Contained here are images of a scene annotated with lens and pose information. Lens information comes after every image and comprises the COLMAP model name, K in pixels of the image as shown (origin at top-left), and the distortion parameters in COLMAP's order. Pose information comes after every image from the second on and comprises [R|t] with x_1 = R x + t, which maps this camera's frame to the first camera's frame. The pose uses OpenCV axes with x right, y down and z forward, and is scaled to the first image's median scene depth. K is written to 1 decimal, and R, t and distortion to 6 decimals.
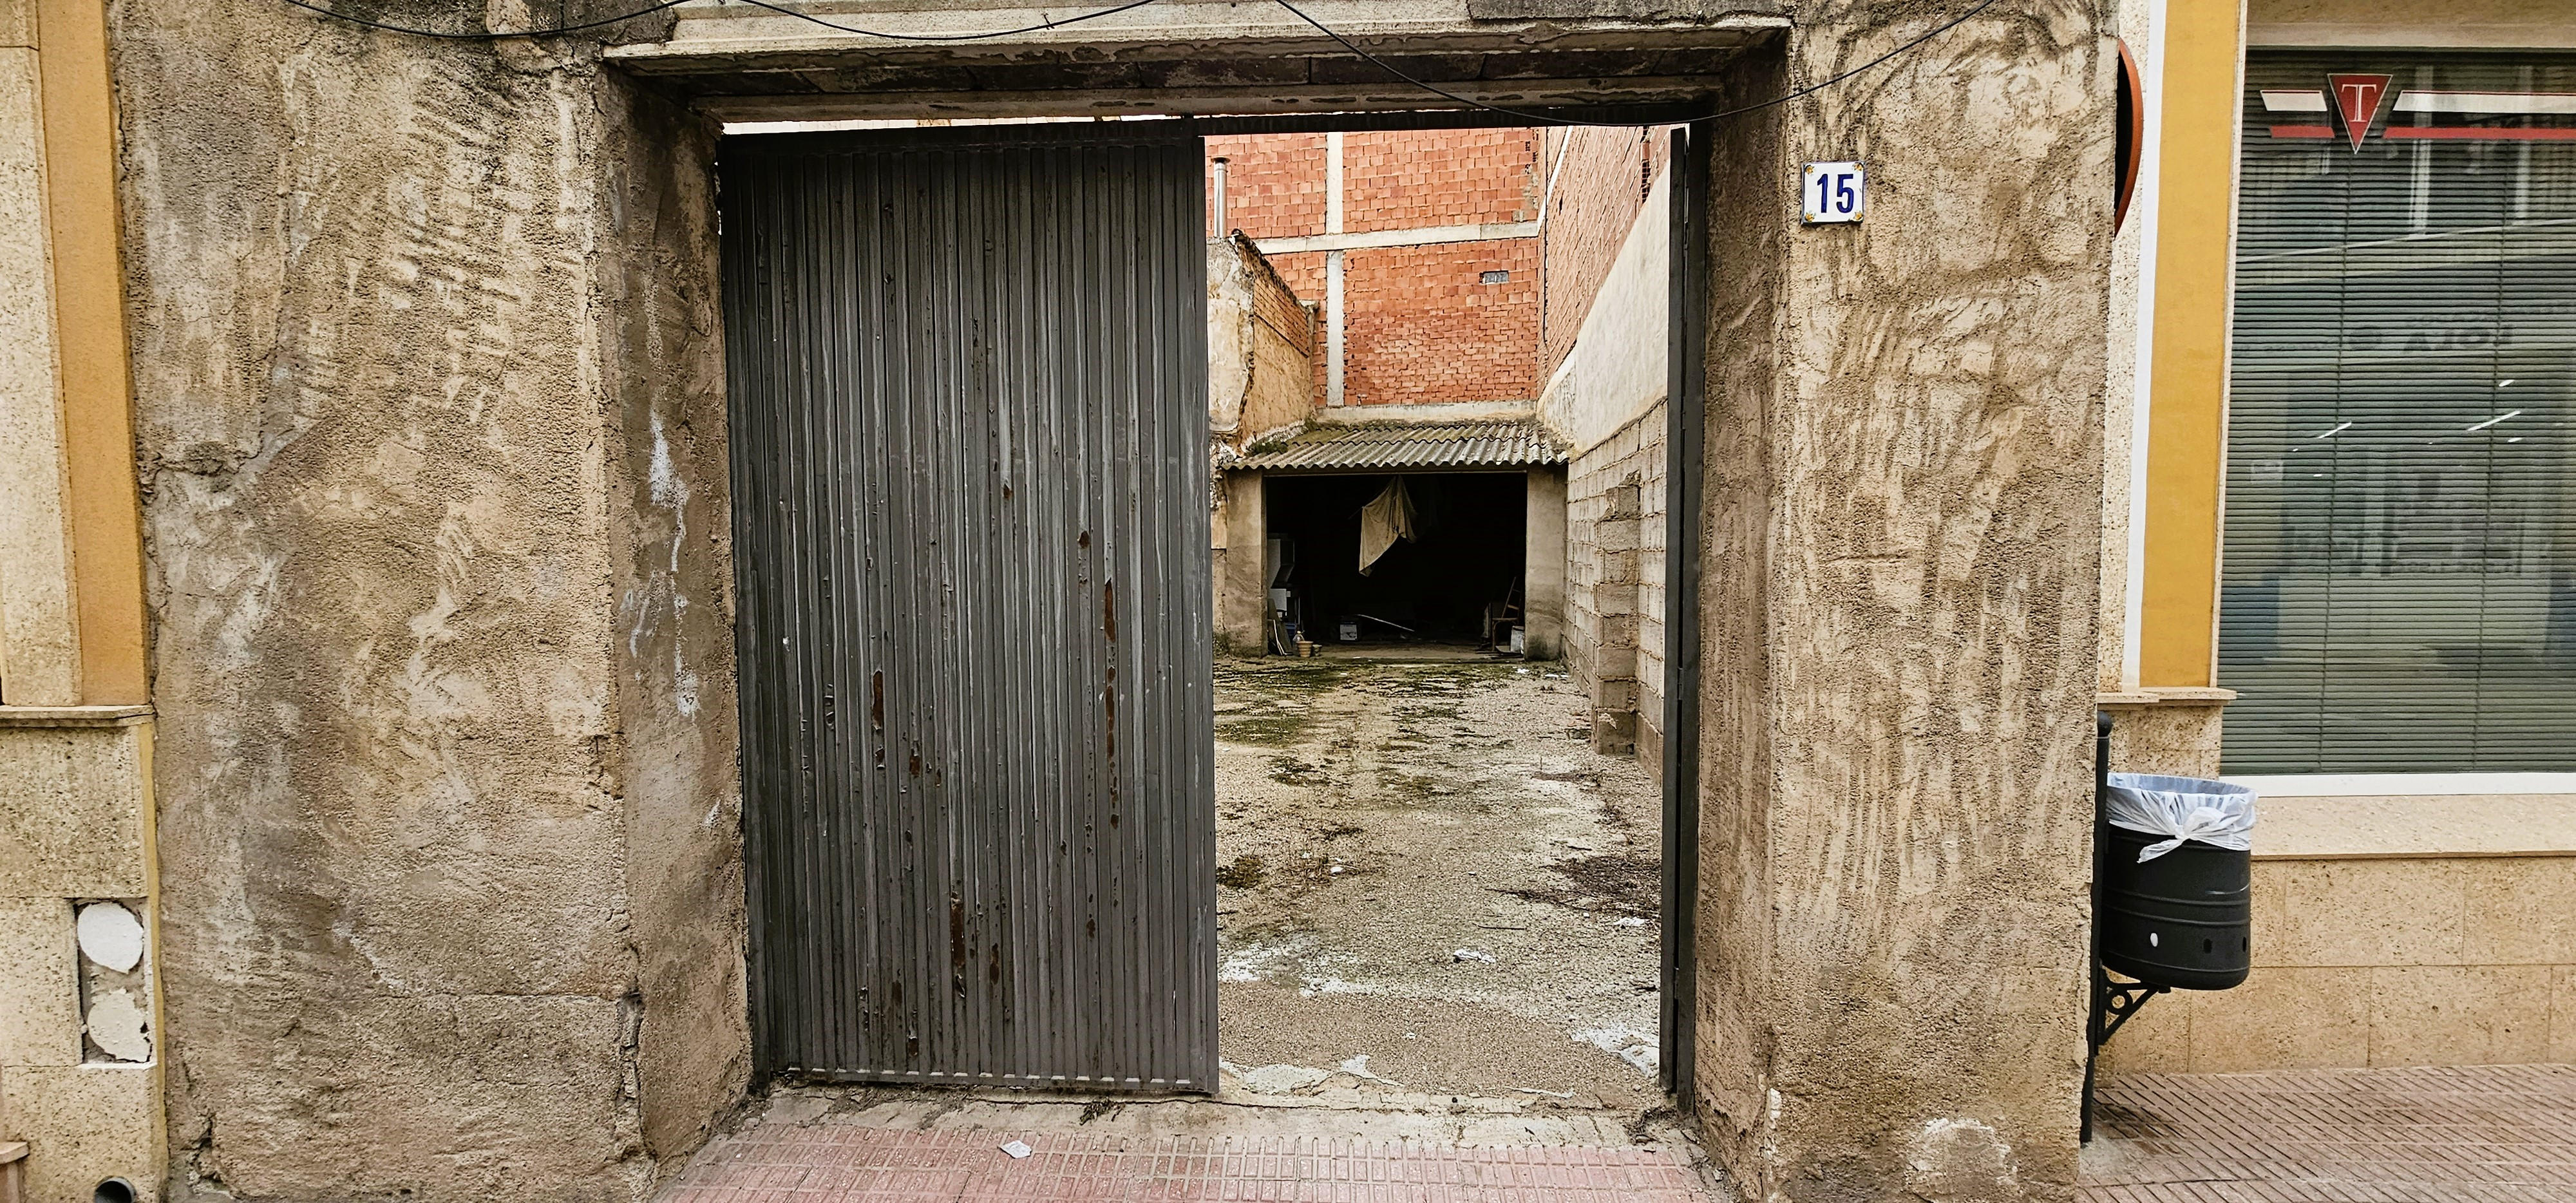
lens RADIAL K [[1059.9, 0, 1283.0], [0, 1059.9, 610.8], [0, 0, 1]] dist [0.000340, -0.000204]
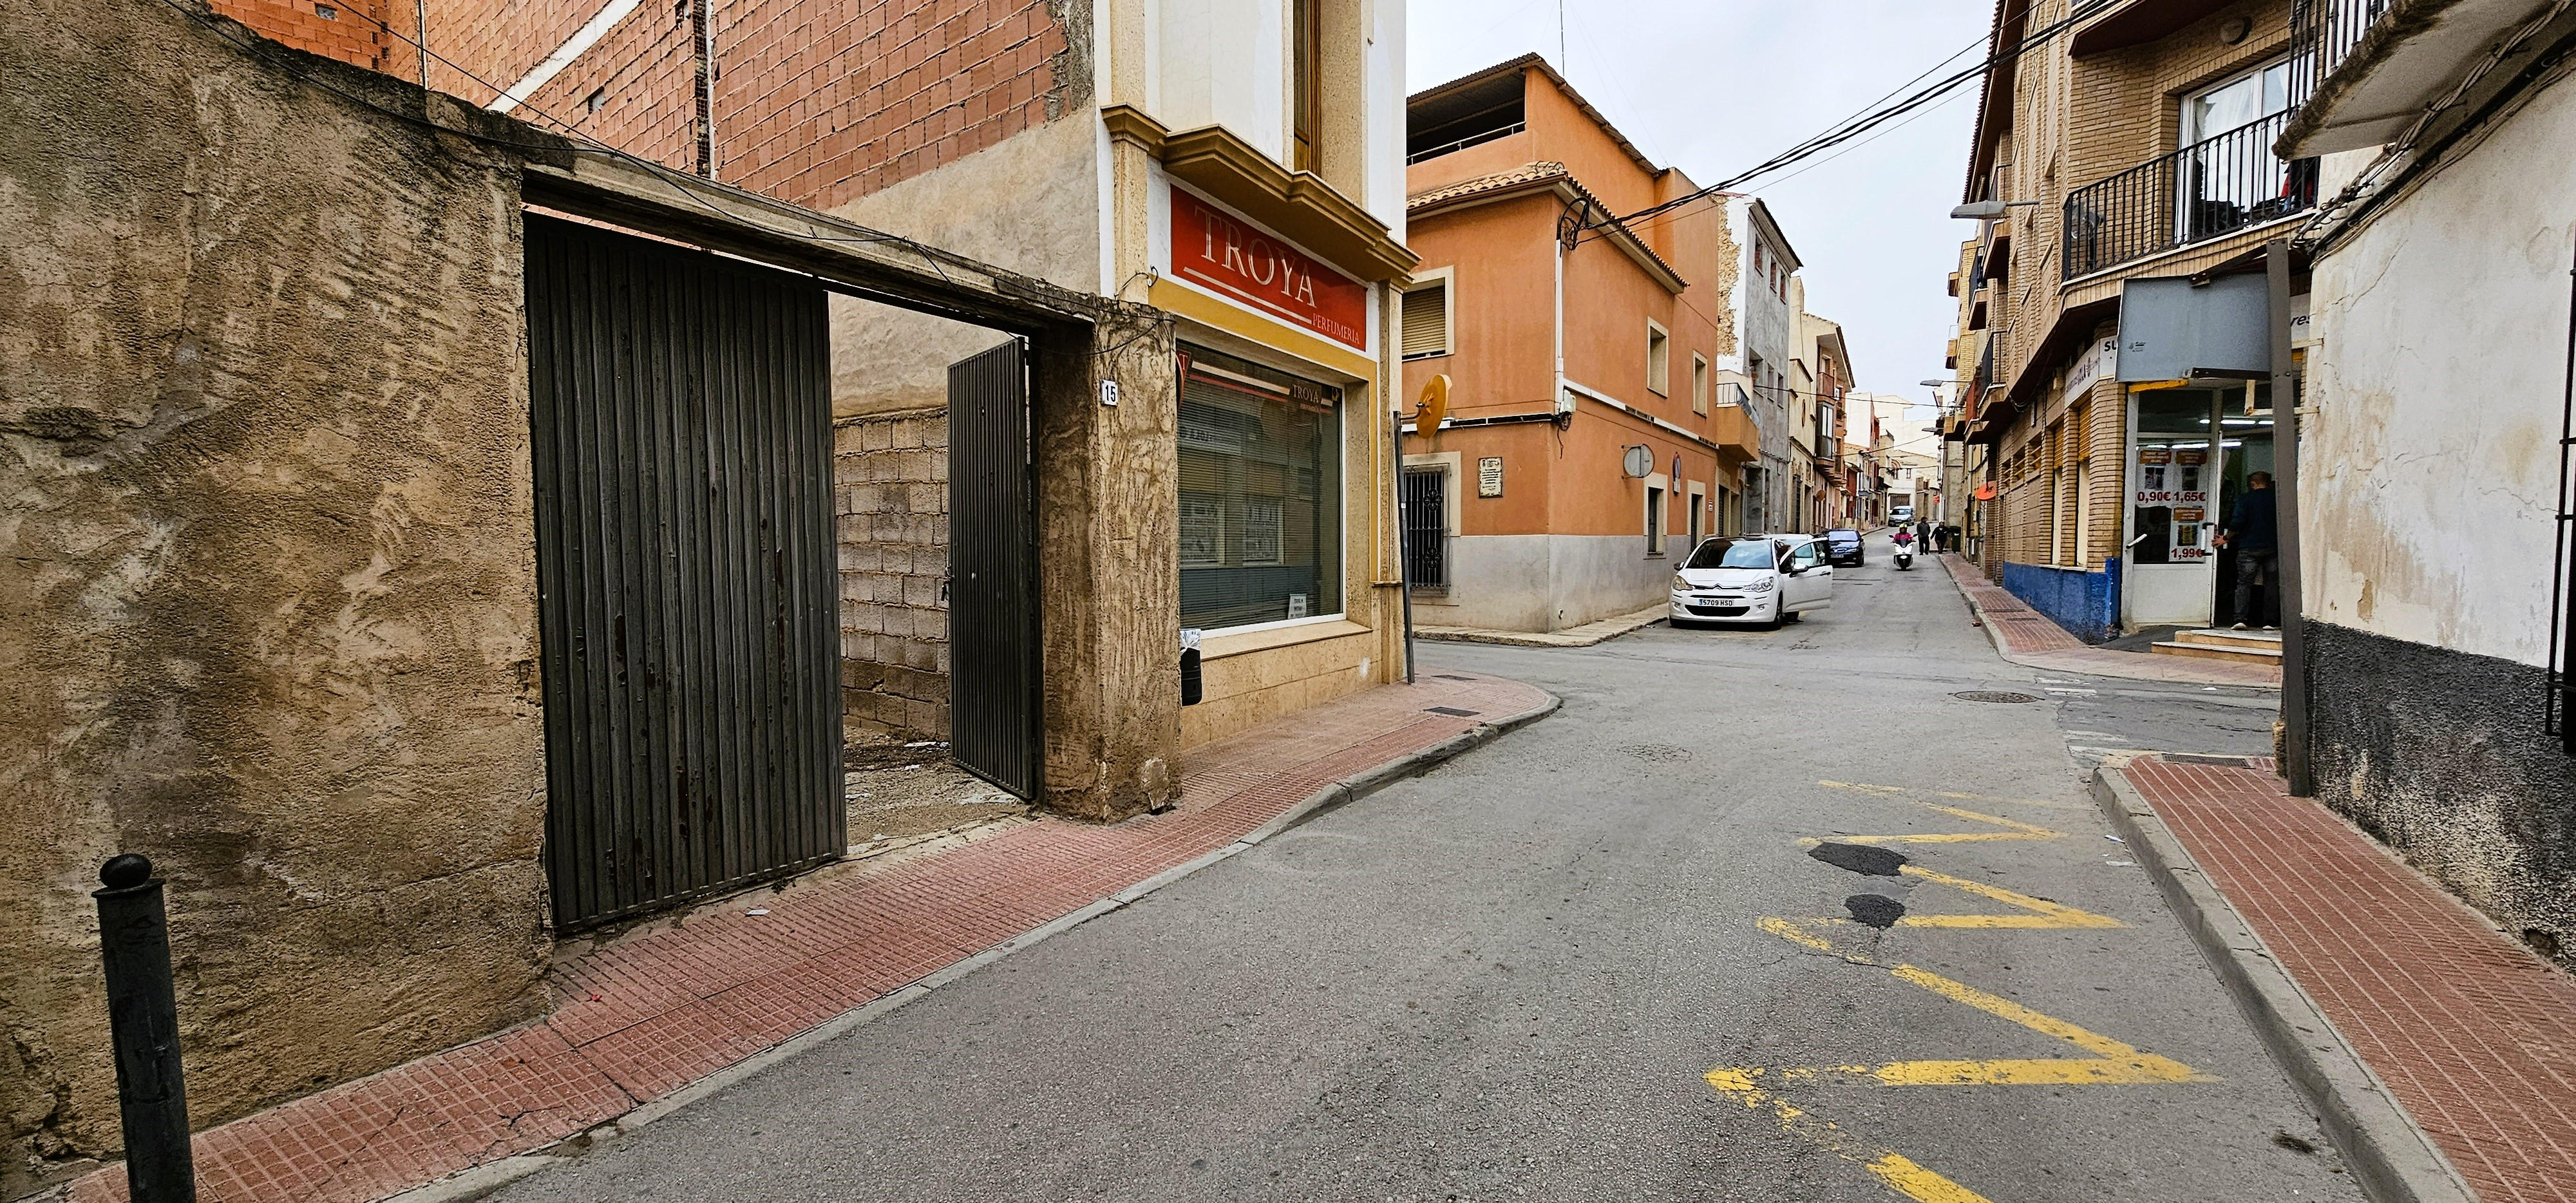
lens RADIAL K [[1059.9, 0, 1283.0], [0, 1059.9, 610.8], [0, 0, 1]] dist [0.000340, -0.000204]
pose [[0.483773, -0.046962, 0.873933, -1.322129], [0.051787, 0.998346, 0.024981, 0.068414], [-0.873660, 0.033173, 0.485404, -0.489946]]
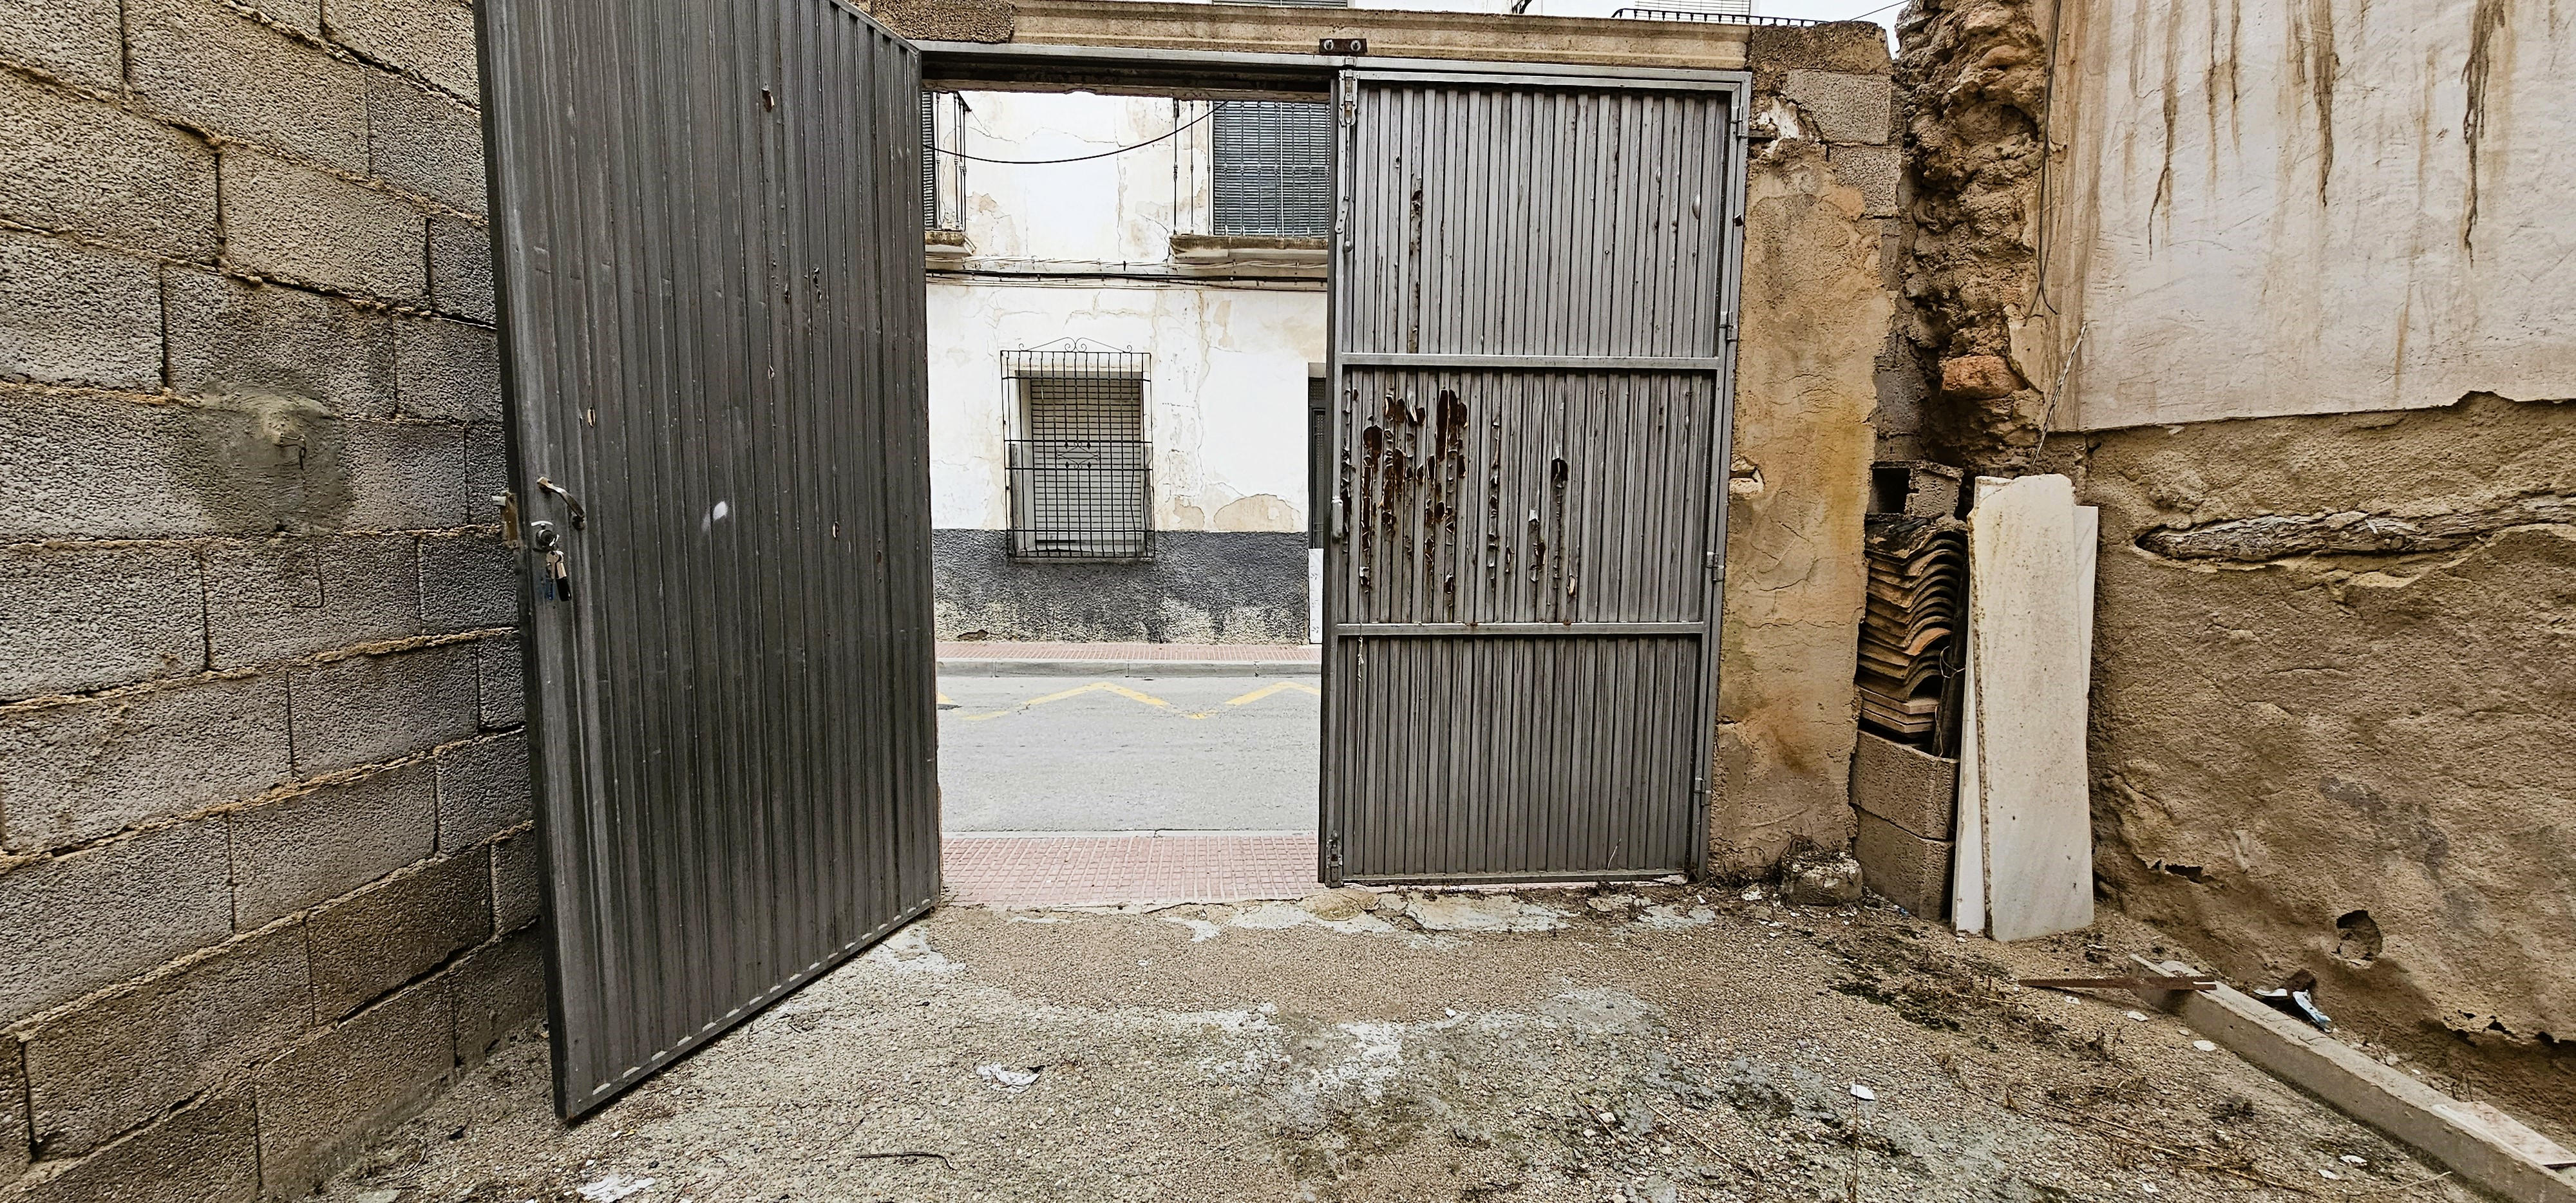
lens RADIAL K [[1059.9, 0, 1283.0], [0, 1059.9, 610.8], [0, 0, 1]] dist [0.000340, -0.000204]
pose [[-0.991616, 0.014025, -0.128457, 0.139326], [-0.007336, 0.986380, 0.164321, -0.057052], [0.129012, 0.163886, -0.978007, 2.260418]]
